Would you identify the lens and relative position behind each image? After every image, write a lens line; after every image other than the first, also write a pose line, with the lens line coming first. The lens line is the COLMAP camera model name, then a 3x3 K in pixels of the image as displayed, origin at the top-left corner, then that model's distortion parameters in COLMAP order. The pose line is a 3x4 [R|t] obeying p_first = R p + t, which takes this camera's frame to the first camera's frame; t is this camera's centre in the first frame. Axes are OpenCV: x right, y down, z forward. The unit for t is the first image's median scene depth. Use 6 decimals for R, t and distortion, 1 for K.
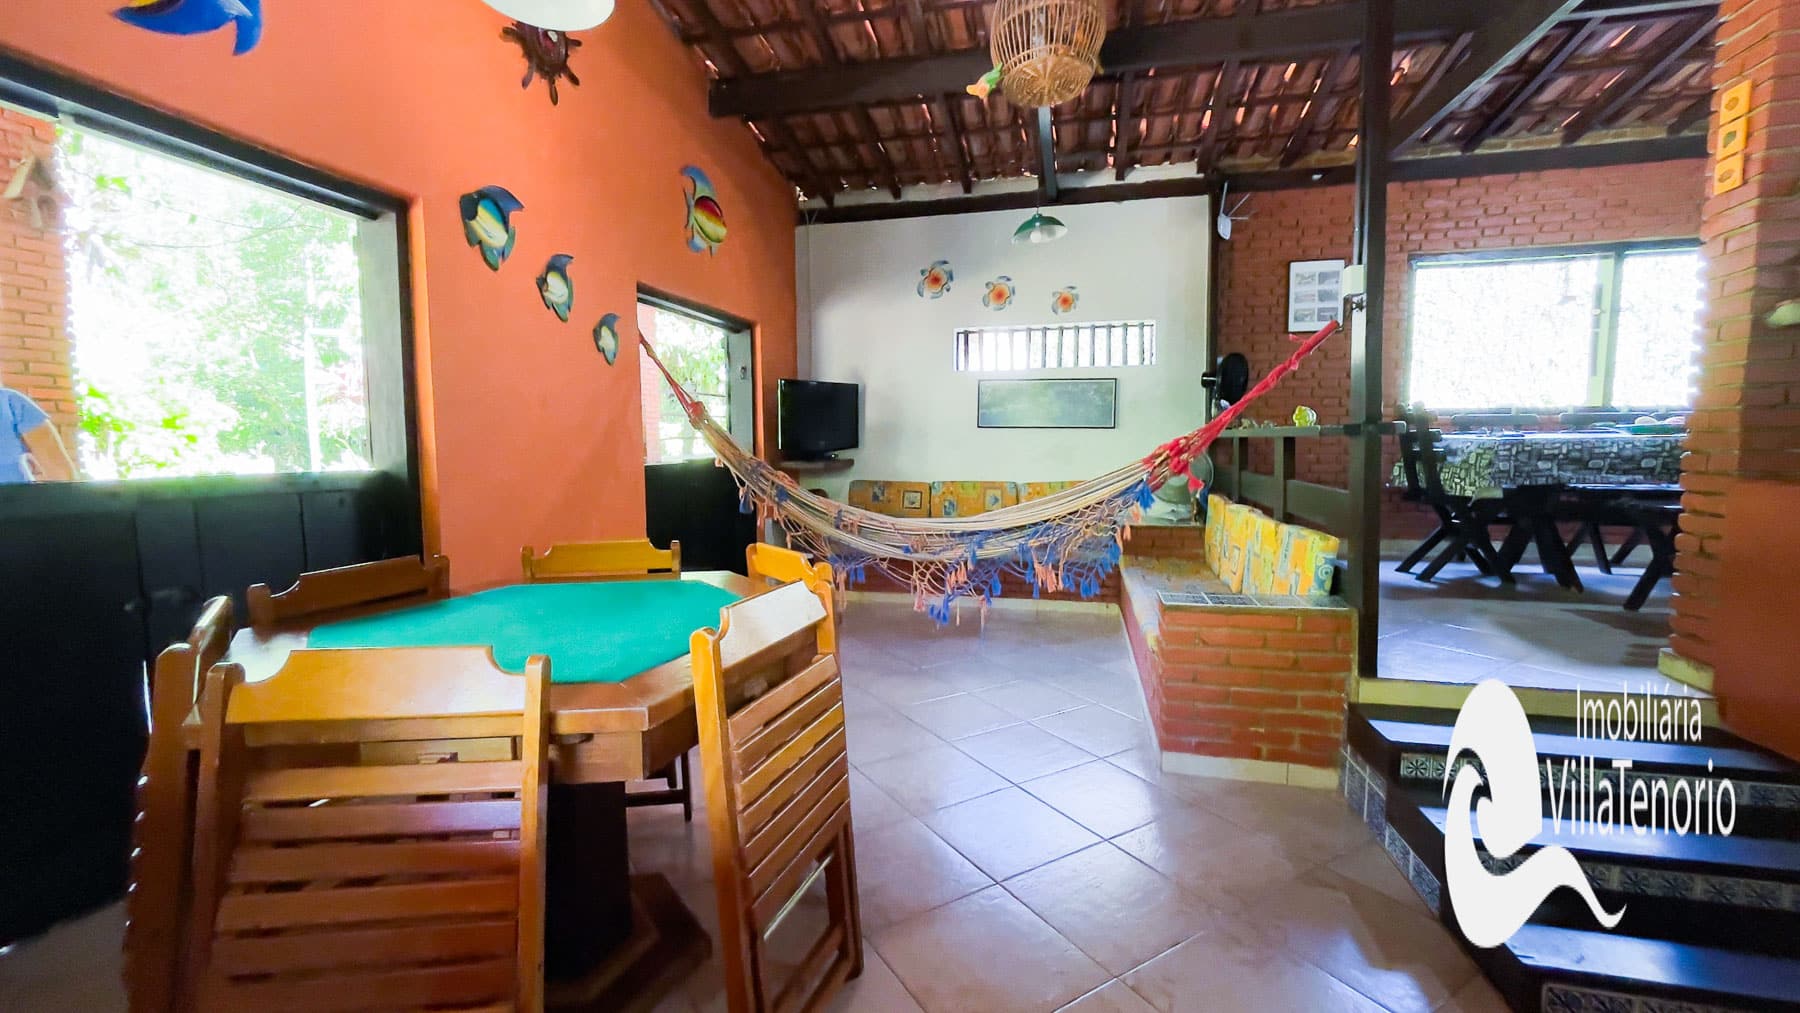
lens RADIAL K [[723.0, 0, 900.0], [0, 723.0, 506.5], [0, 0, 1]] dist [-0.001187, 0.000261]
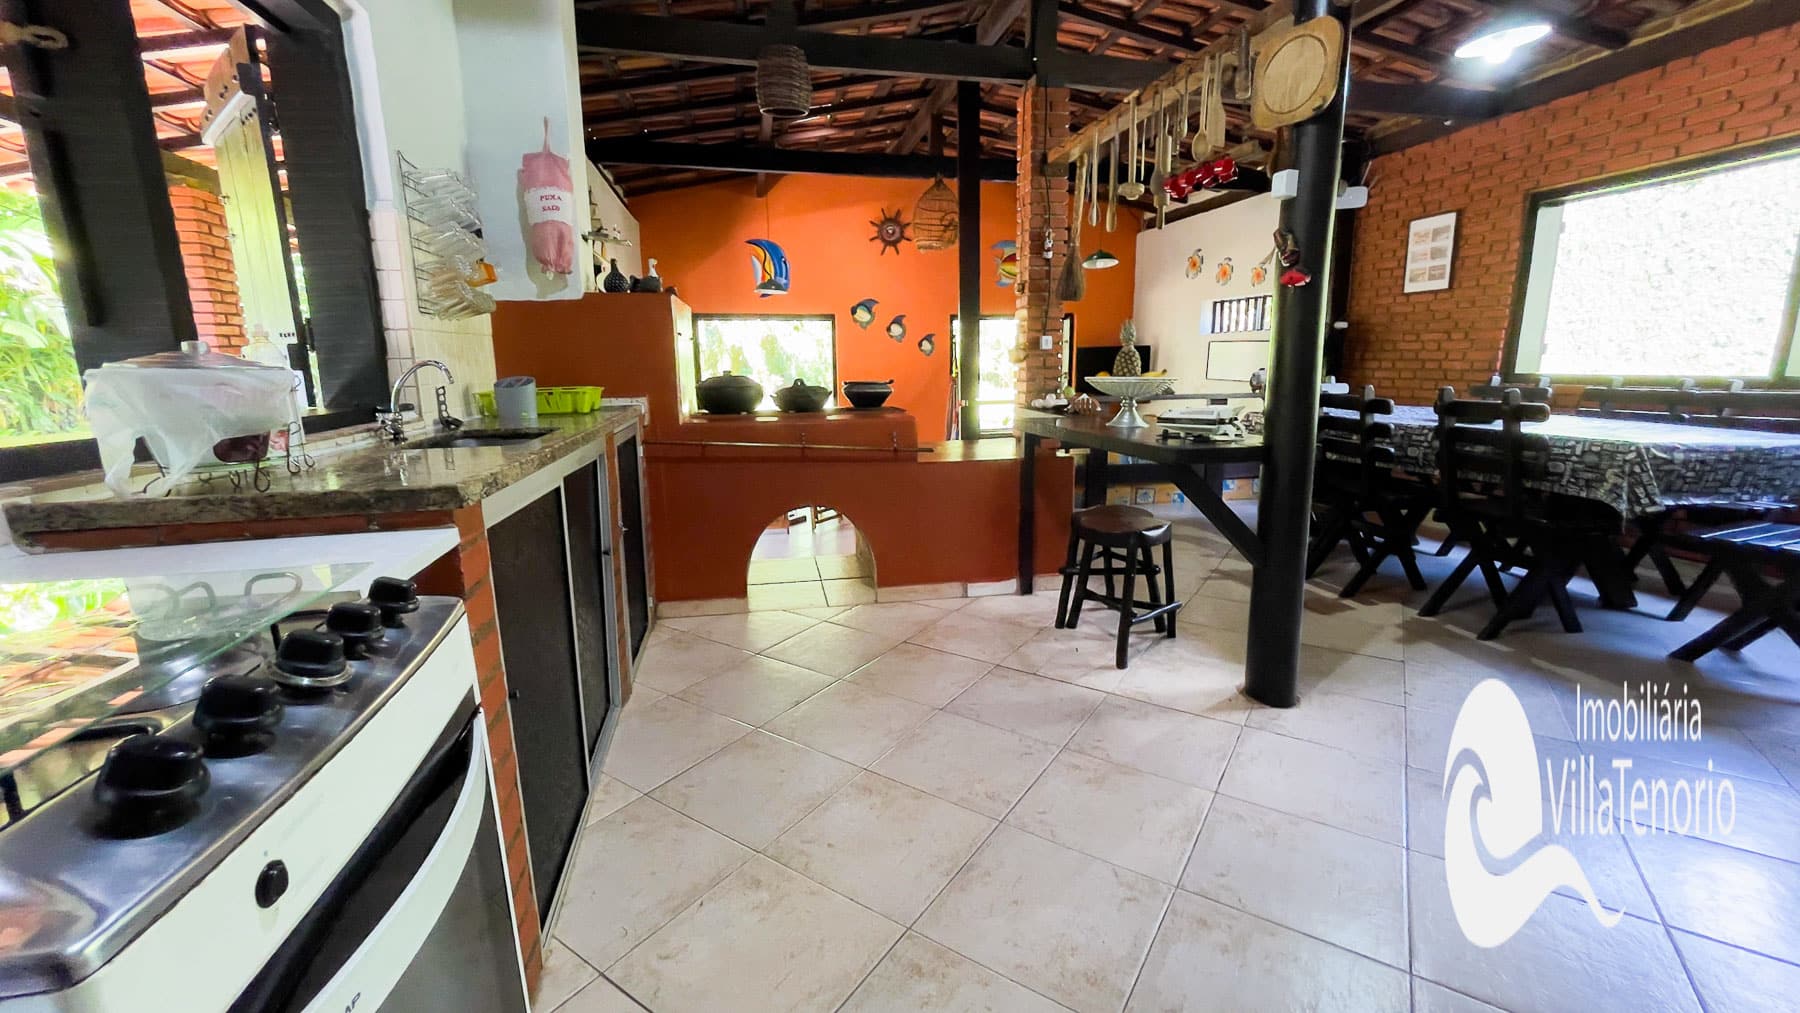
lens RADIAL K [[723.0, 0, 900.0], [0, 723.0, 506.5], [0, 0, 1]] dist [-0.001187, 0.000261]
pose [[0.432012, 0.175156, -0.884695, 1.218386], [-0.070367, 0.984515, 0.160557, -0.067717], [0.899119, -0.007109, 0.437647, -0.057193]]
